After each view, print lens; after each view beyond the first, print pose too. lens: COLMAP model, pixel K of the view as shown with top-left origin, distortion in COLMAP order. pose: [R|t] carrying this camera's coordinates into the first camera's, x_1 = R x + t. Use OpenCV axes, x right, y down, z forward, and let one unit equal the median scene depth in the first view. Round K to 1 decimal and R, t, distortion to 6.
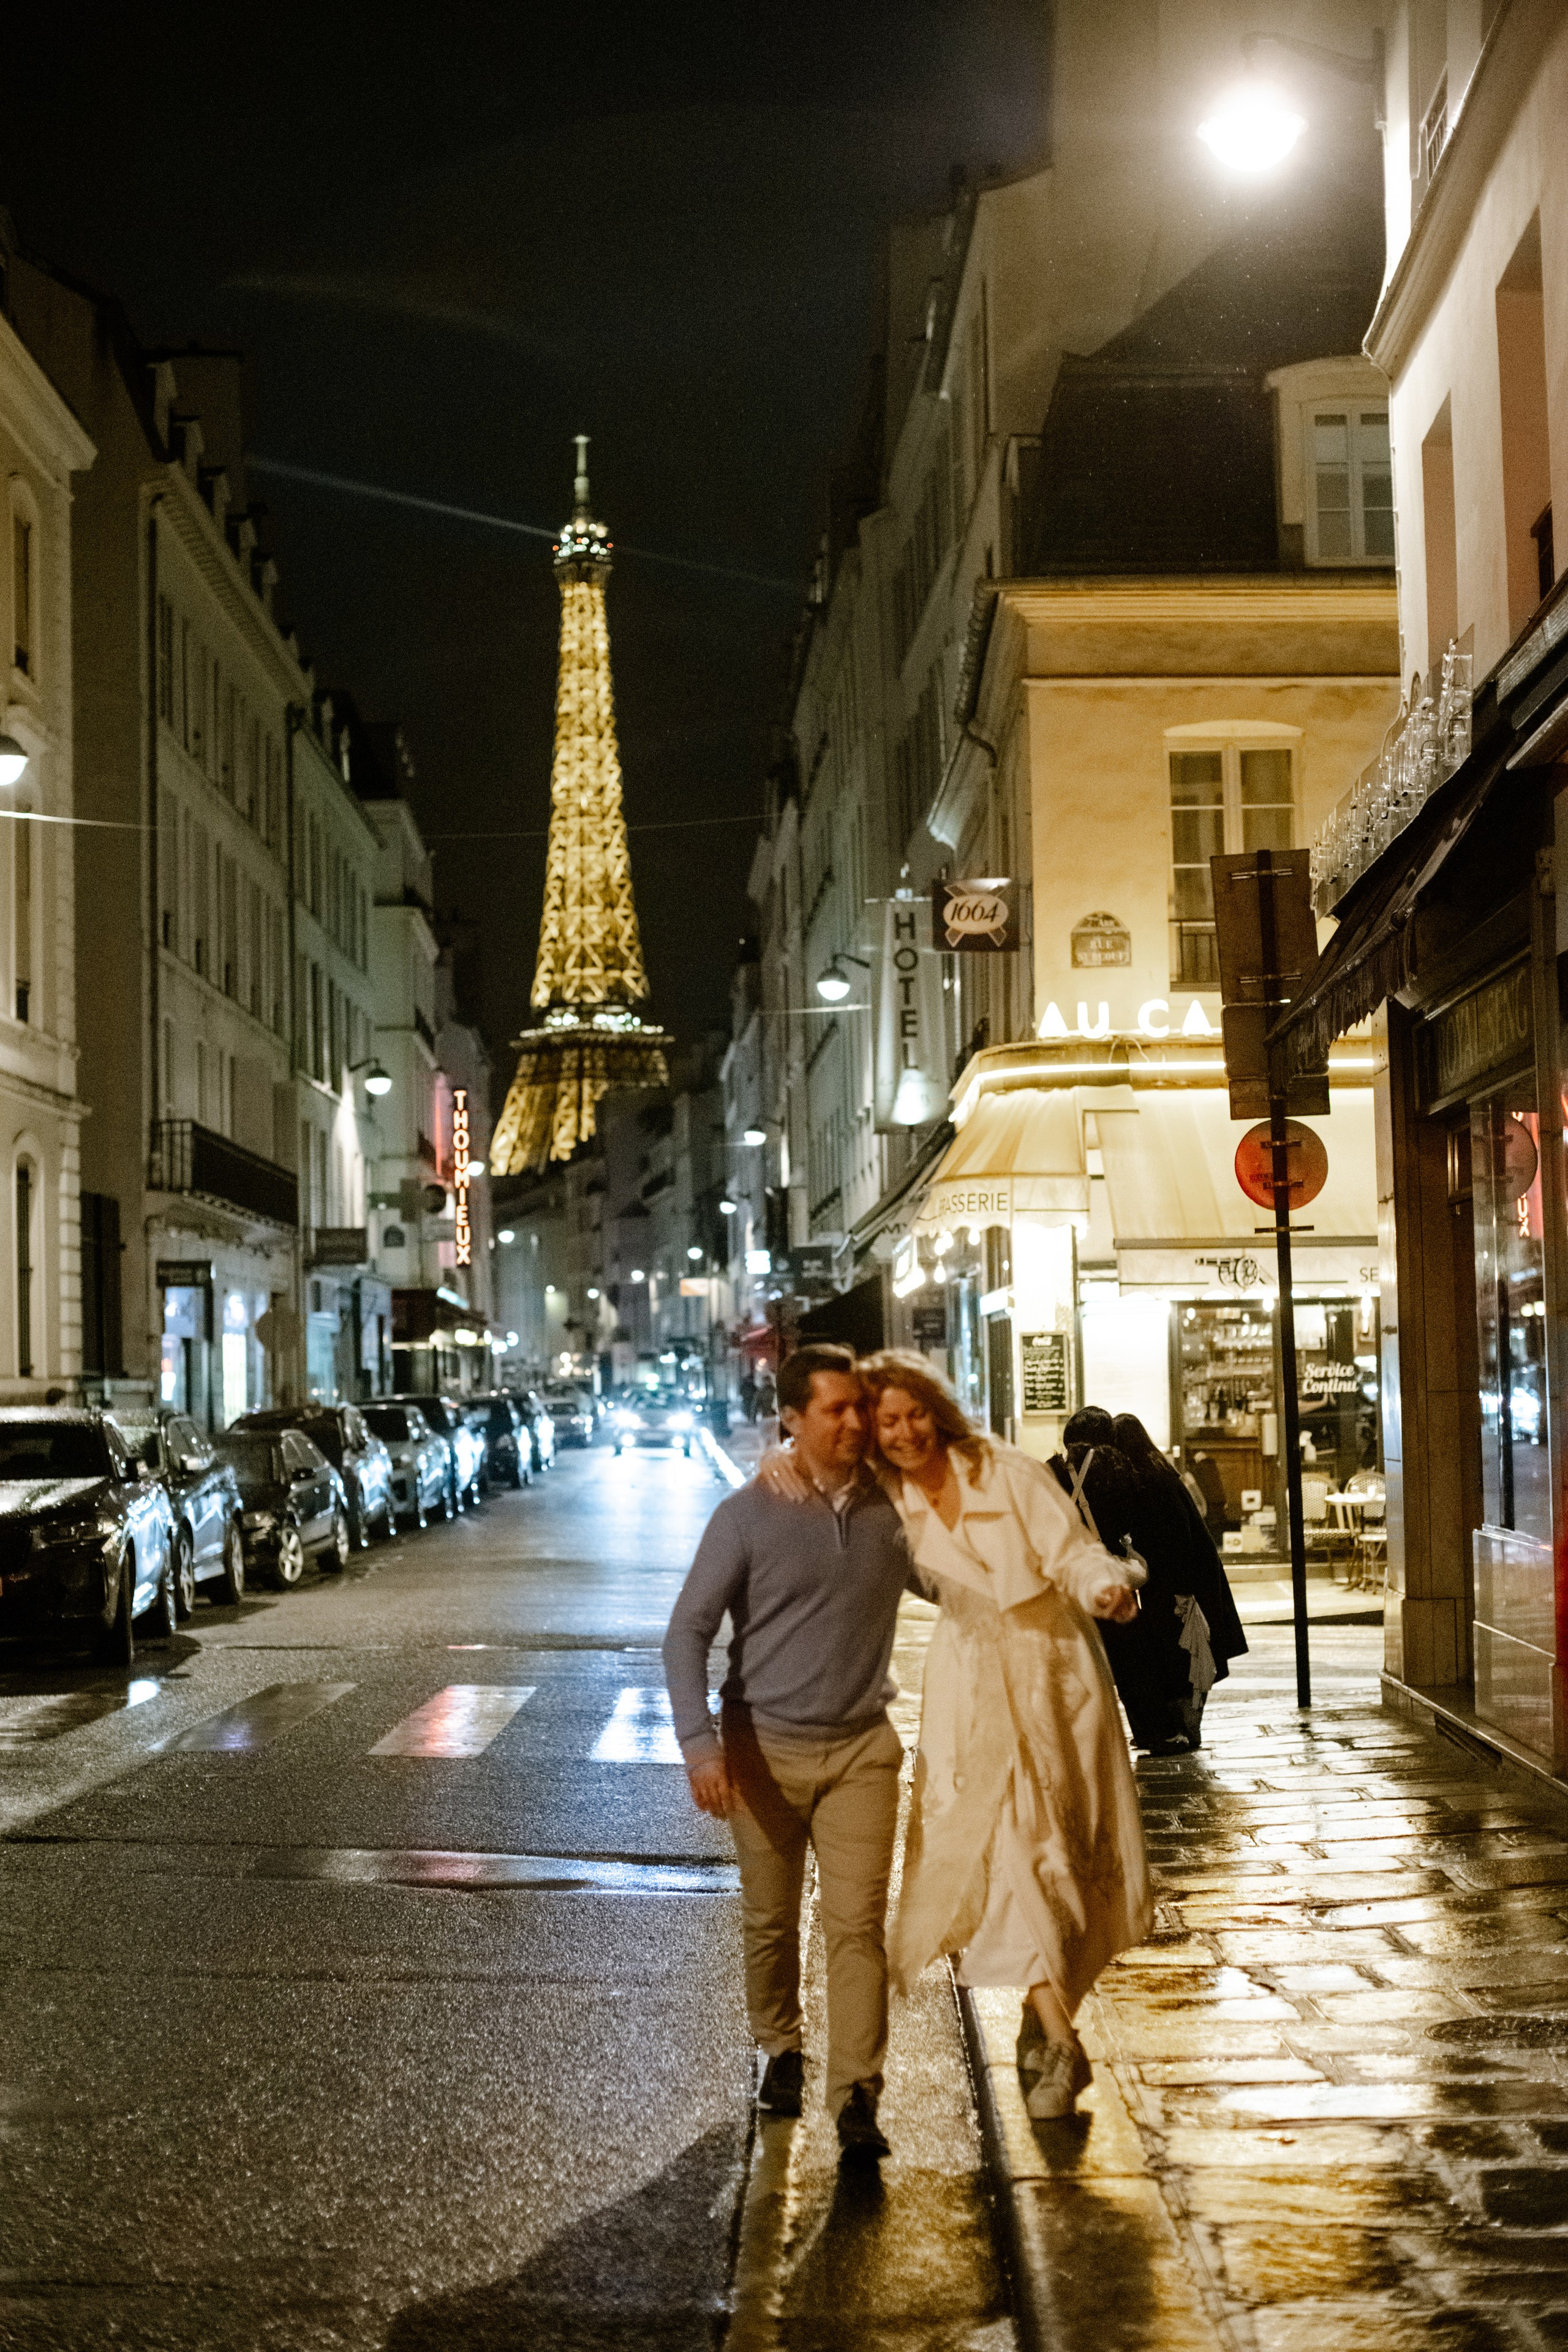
lens RADIAL K [[3505.3, 0, 784.0], [0, 3505.3, 1176.0], [0, 0, 1]] dist [-0.140657, 0.065645]
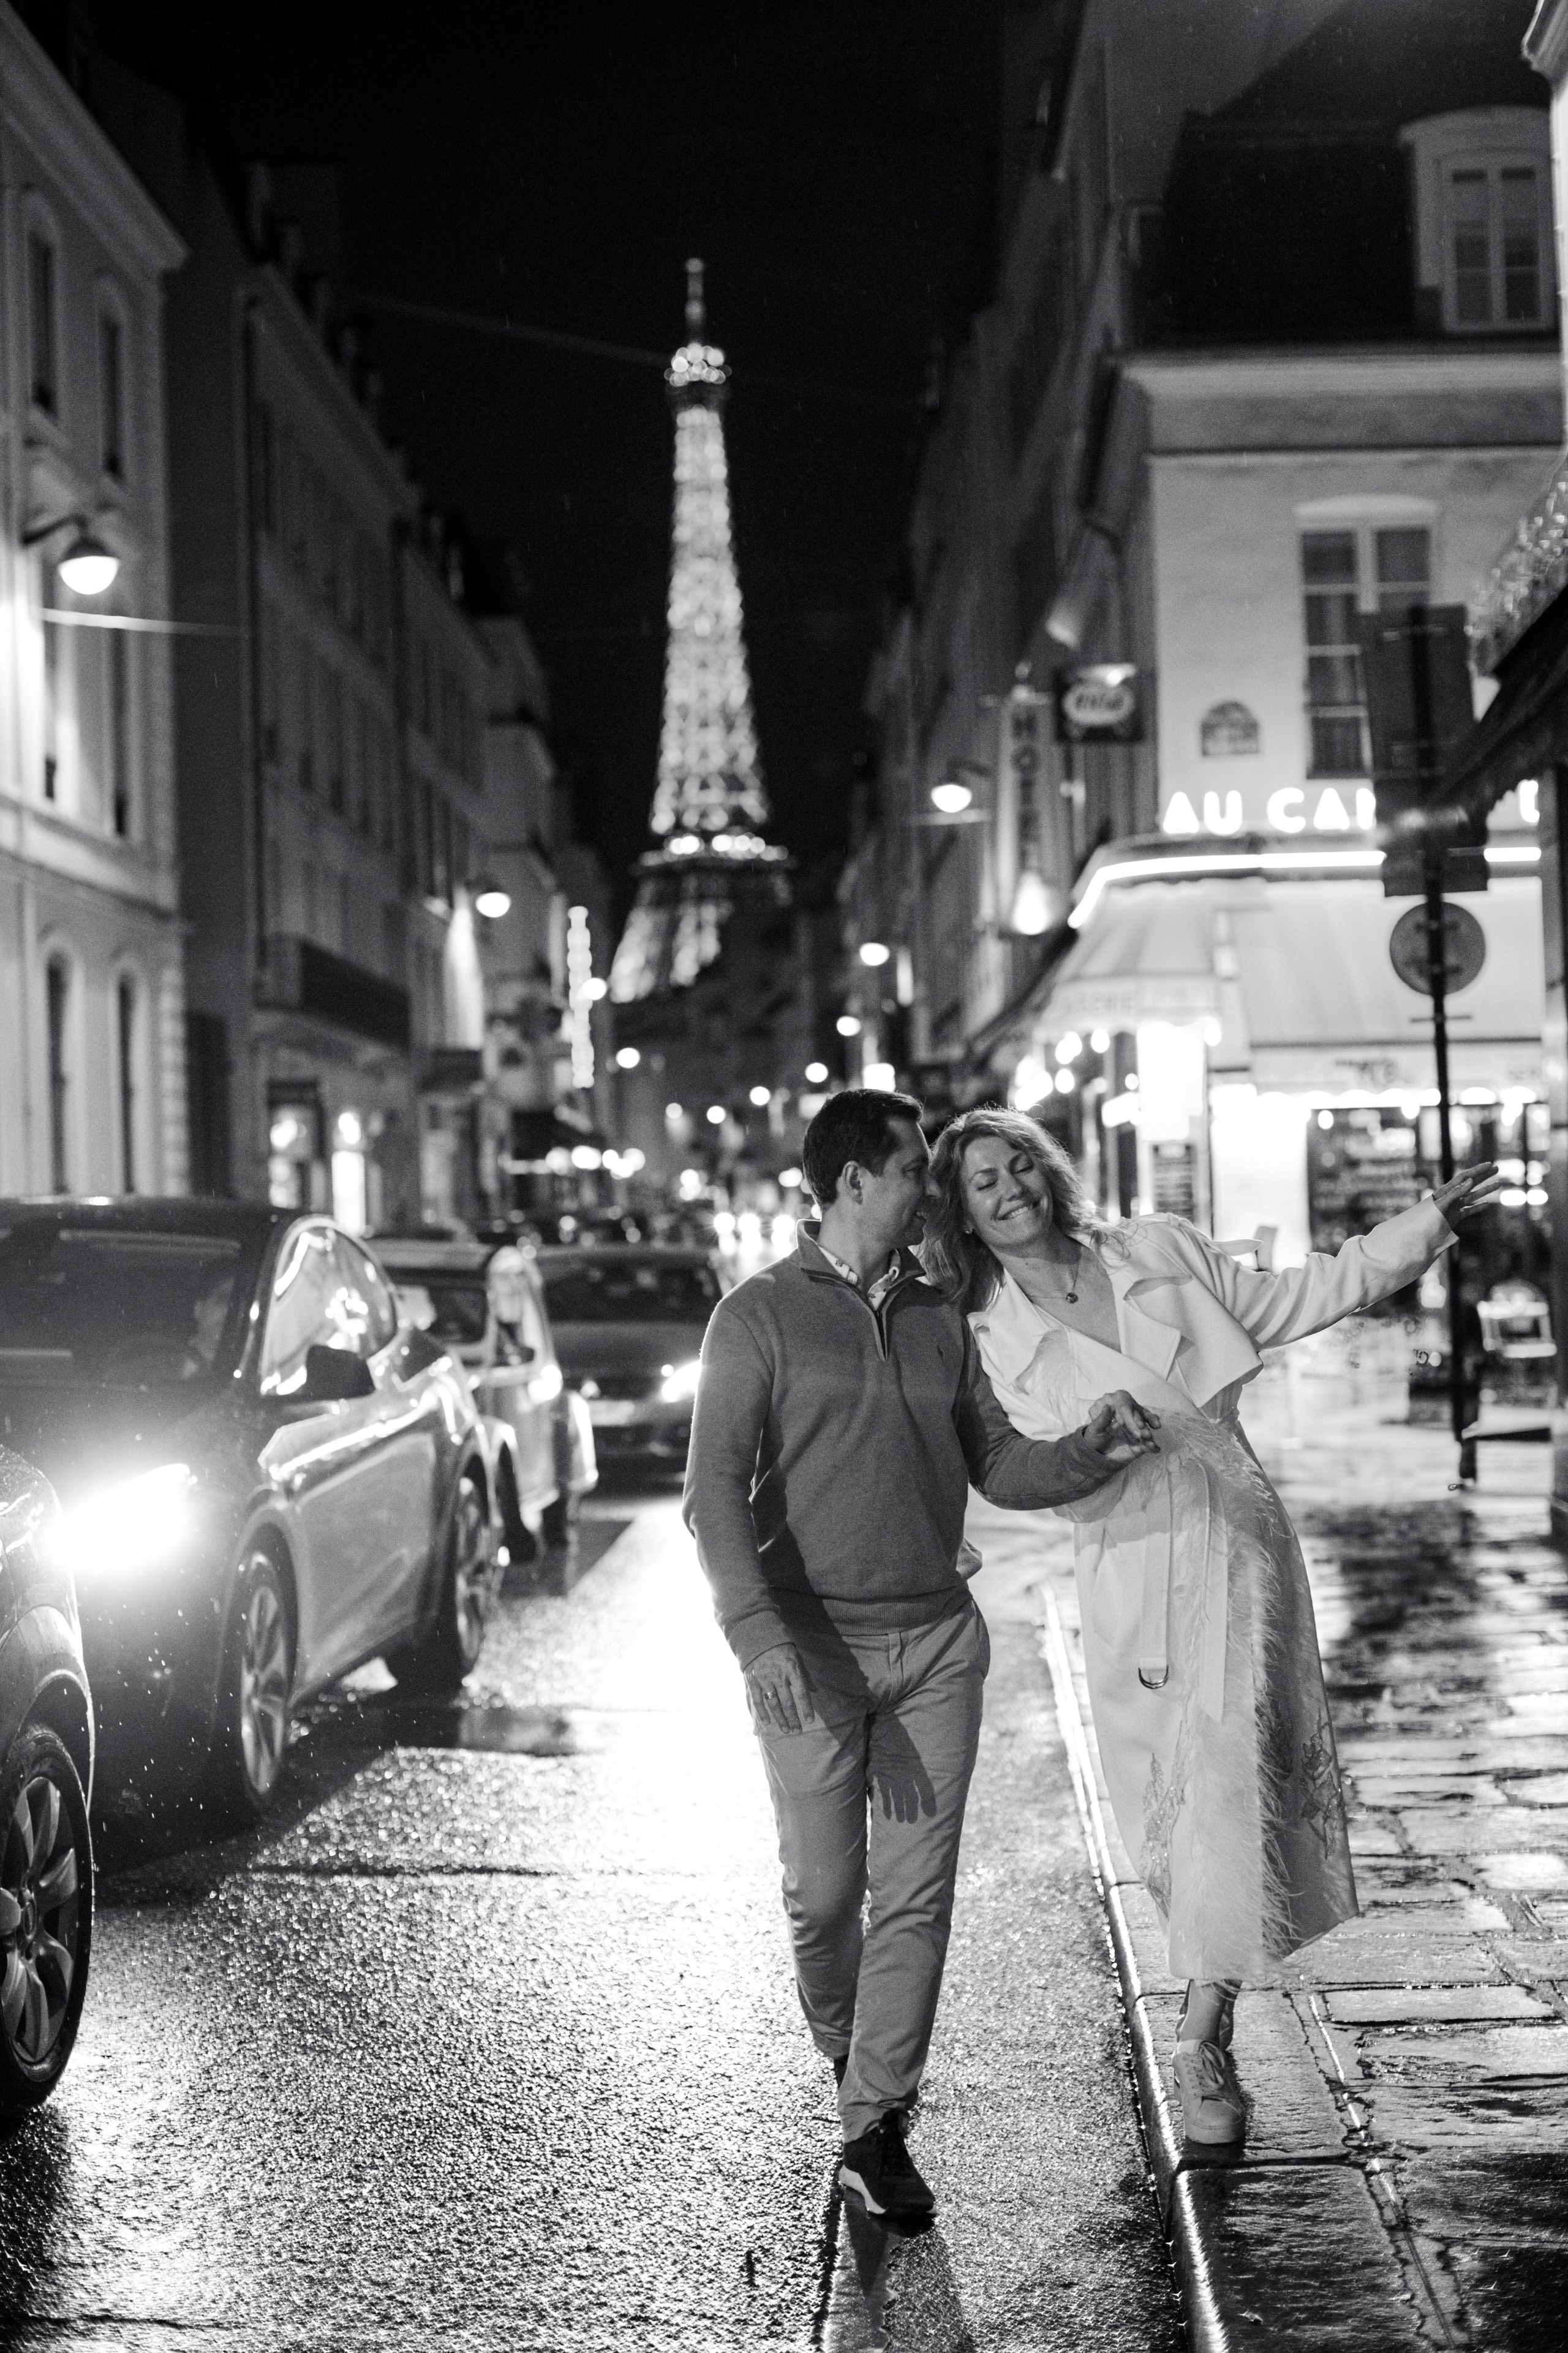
lens RADIAL K [[3460.8, 0, 784.0], [0, 3460.8, 1176.5], [0, 0, 1]] dist [-0.178310, 0.412656]
pose [[0.999314, -0.009868, -0.035709, 0.000754], [0.011688, 0.998623, 0.051134, 0.002973], [0.035155, -0.051516, 0.998053, 0.031156]]
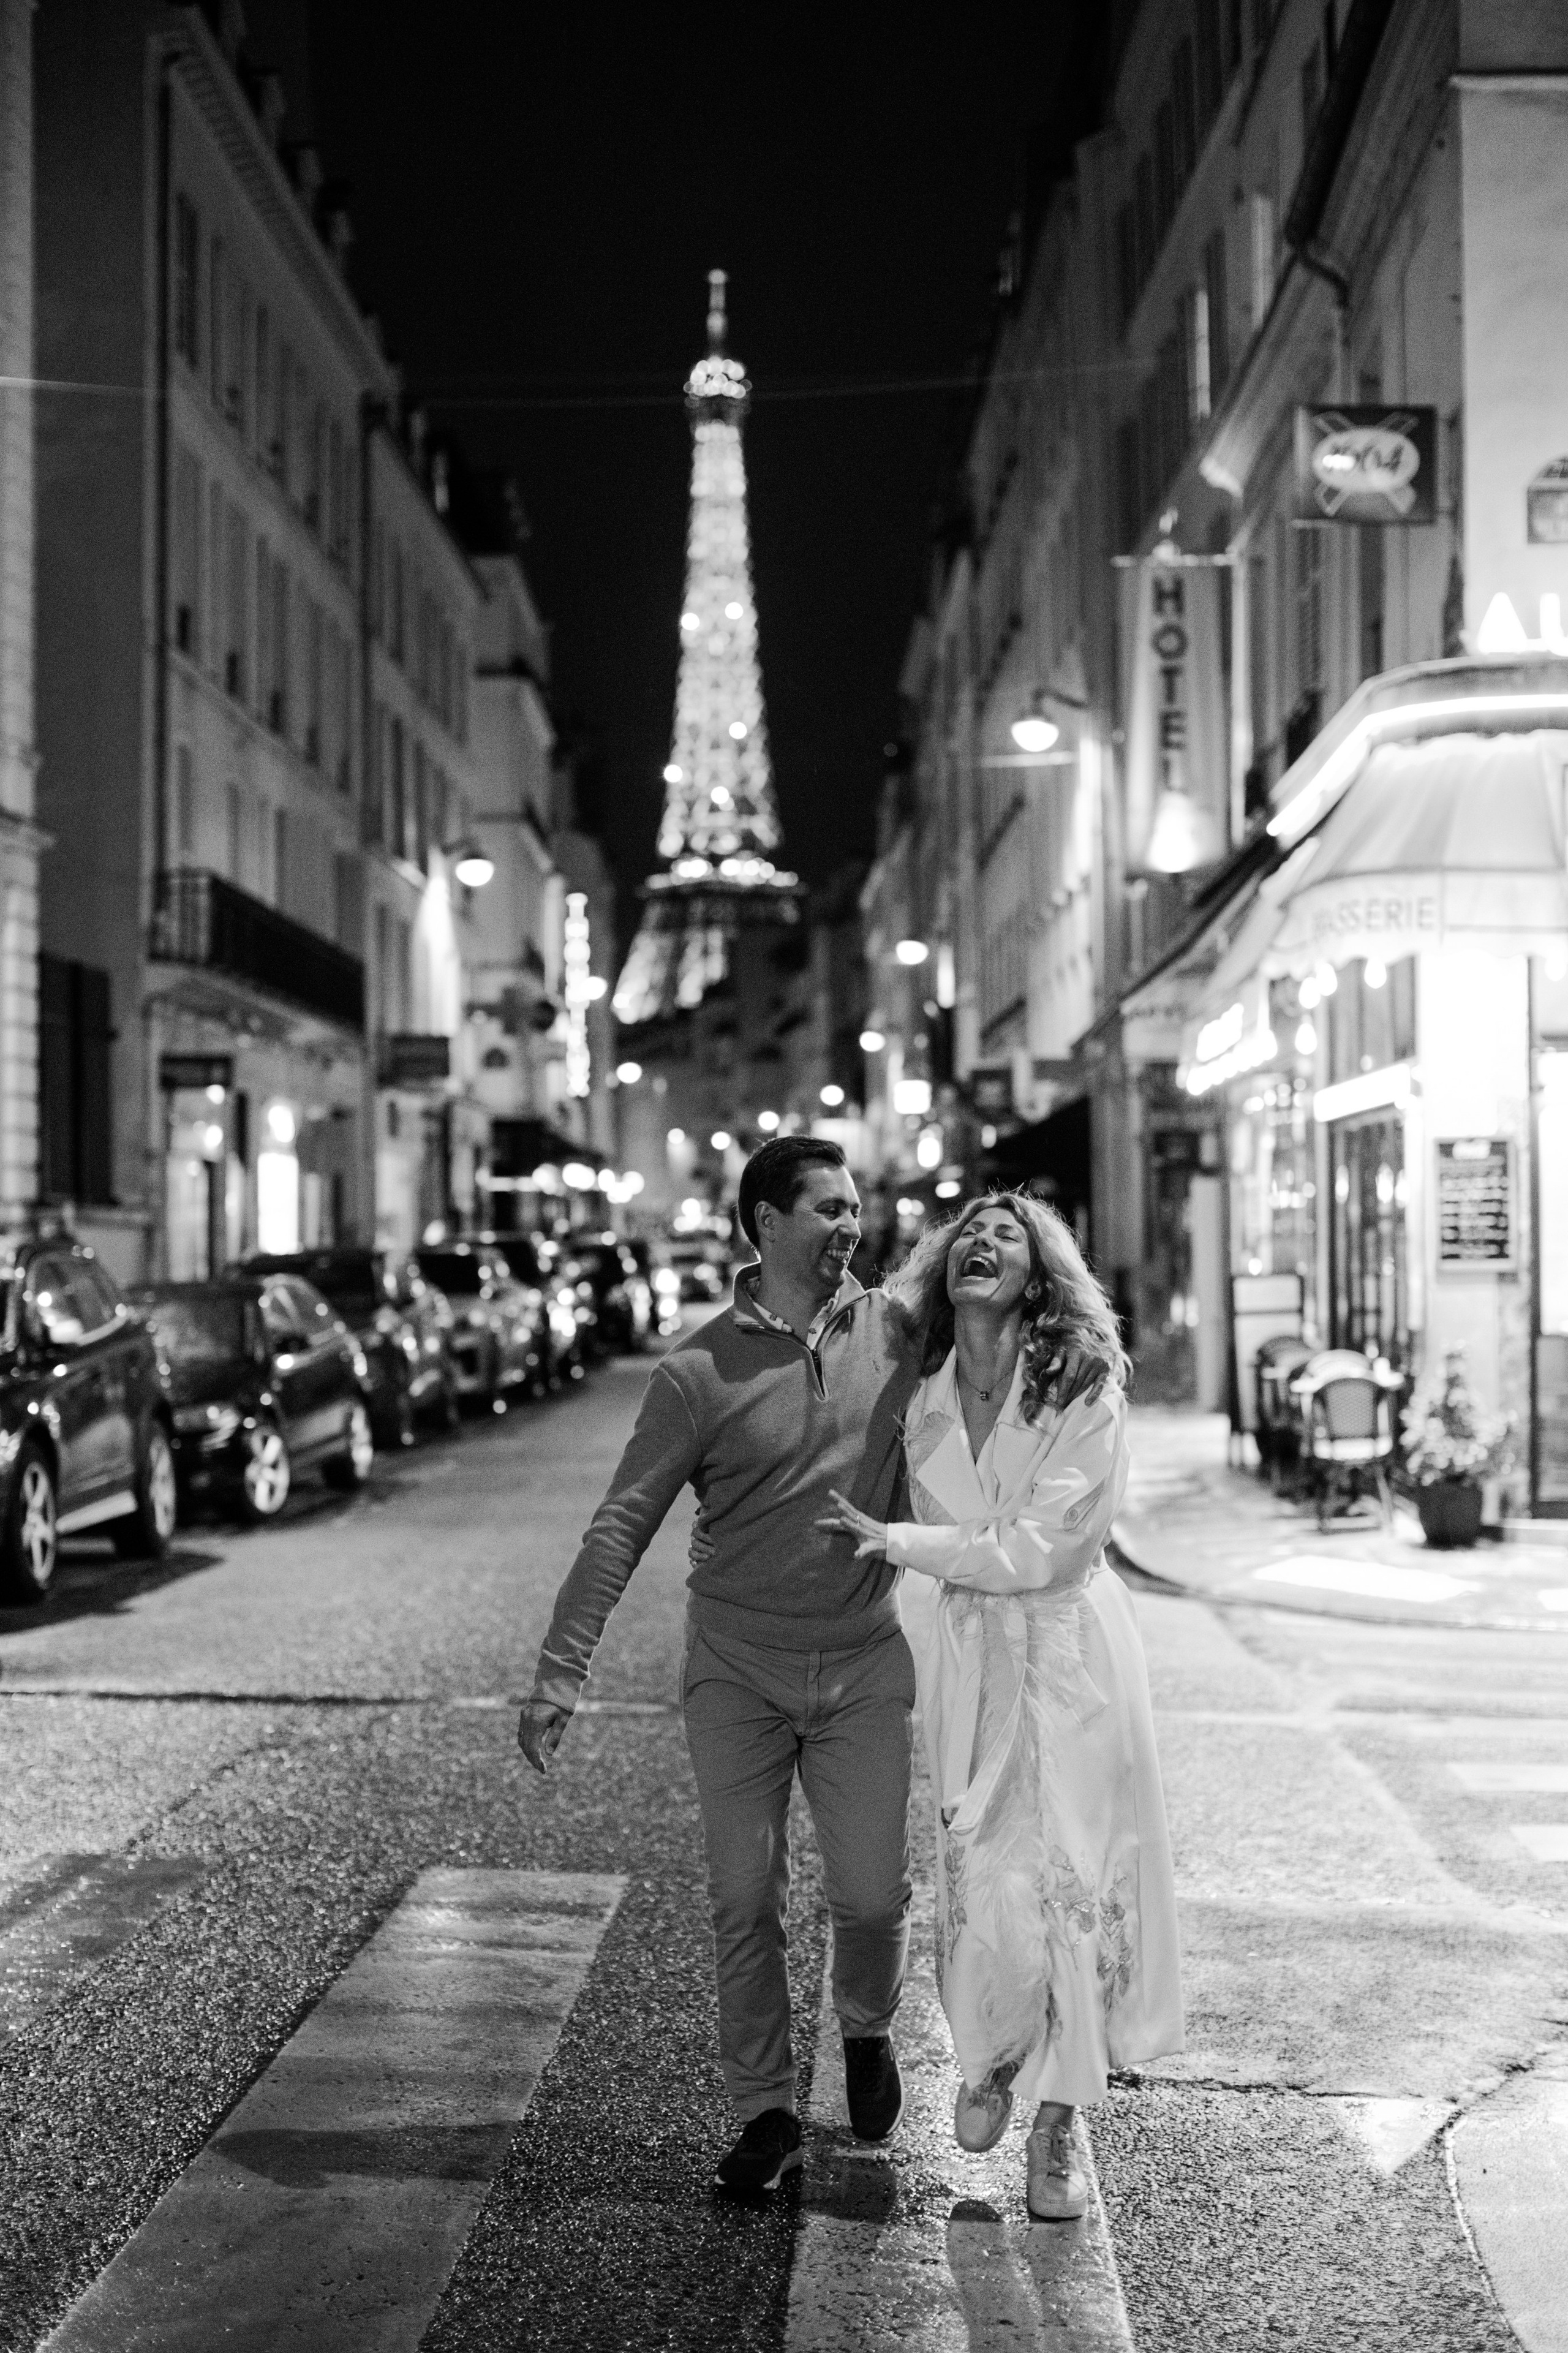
lens RADIAL K [[3460.8, 0, 784.0], [0, 3460.8, 1176.5], [0, 0, 1]] dist [-0.178310, 0.412656]
pose [[0.999276, 0.013987, -0.035389, -0.015130], [-0.012528, 0.999076, 0.041105, 0.016966], [0.035931, -0.040632, 0.998528, 0.233463]]
